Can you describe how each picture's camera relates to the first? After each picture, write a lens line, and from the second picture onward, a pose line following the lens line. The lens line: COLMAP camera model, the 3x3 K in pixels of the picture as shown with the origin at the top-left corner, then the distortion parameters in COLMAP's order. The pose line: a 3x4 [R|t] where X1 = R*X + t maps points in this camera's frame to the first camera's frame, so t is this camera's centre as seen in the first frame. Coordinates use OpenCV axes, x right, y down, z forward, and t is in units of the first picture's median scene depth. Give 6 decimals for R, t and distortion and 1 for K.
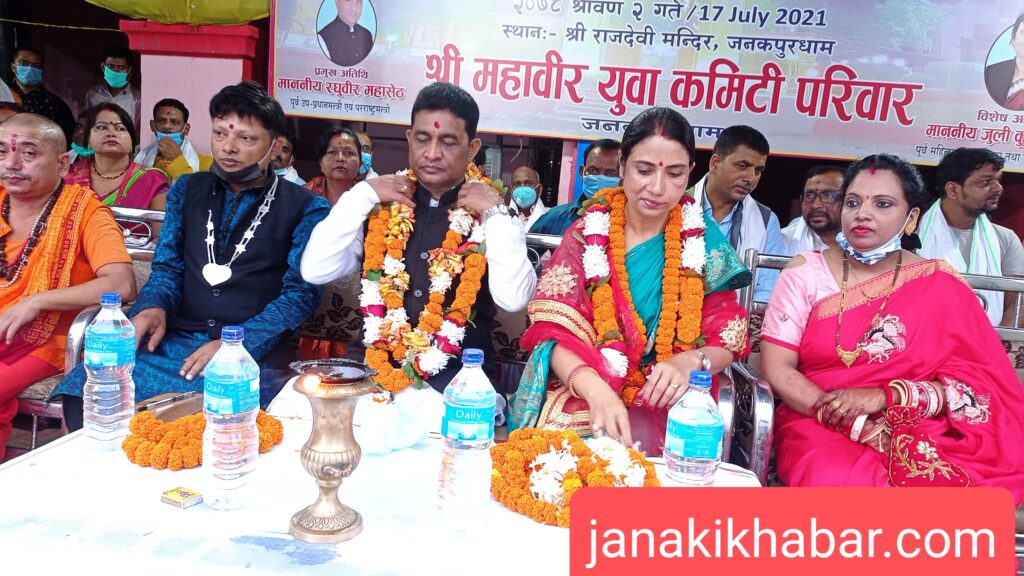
lens RADIAL K [[791.1, 0, 509.9], [0, 791.1, 310.2], [0, 0, 1]] dist [0.018546, -0.014211]
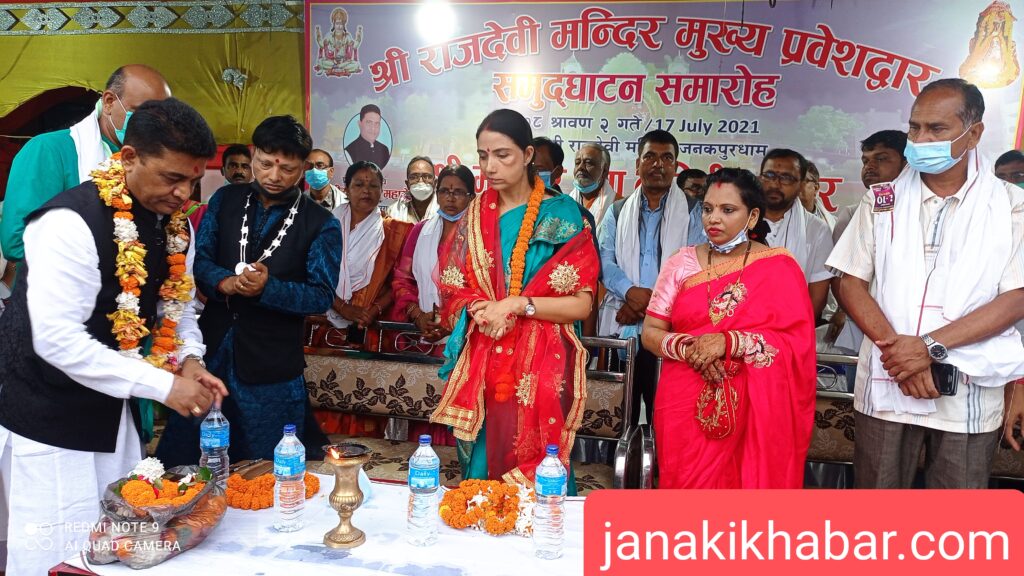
lens RADIAL K [[791.1, 0, 507.7], [0, 791.1, 307.3], [0, 0, 1]] dist [0.018546, -0.014211]
pose [[0.998540, -0.030913, -0.044293, 0.059451], [0.028361, 0.997963, -0.057146, -0.034619], [0.045970, 0.055806, 0.997383, -0.203192]]
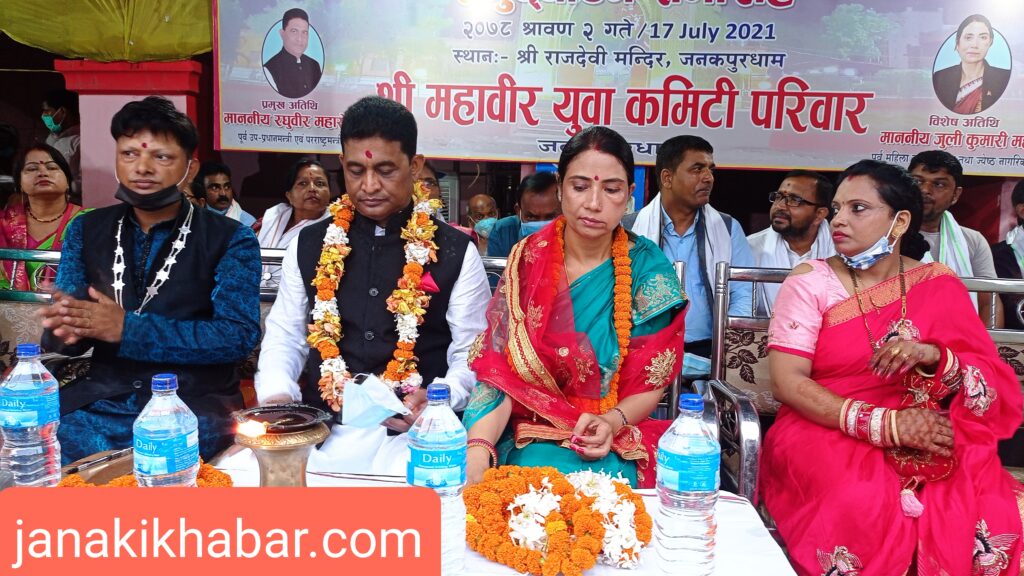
lens RADIAL K [[791.1, 0, 513.1], [0, 791.1, 309.6], [0, 0, 1]] dist [0.018546, -0.014211]
pose [[0.997377, -0.052648, 0.049670, -0.000643], [0.054401, 0.997918, -0.034643, 0.000191], [-0.047742, 0.037254, 0.998165, 0.026756]]
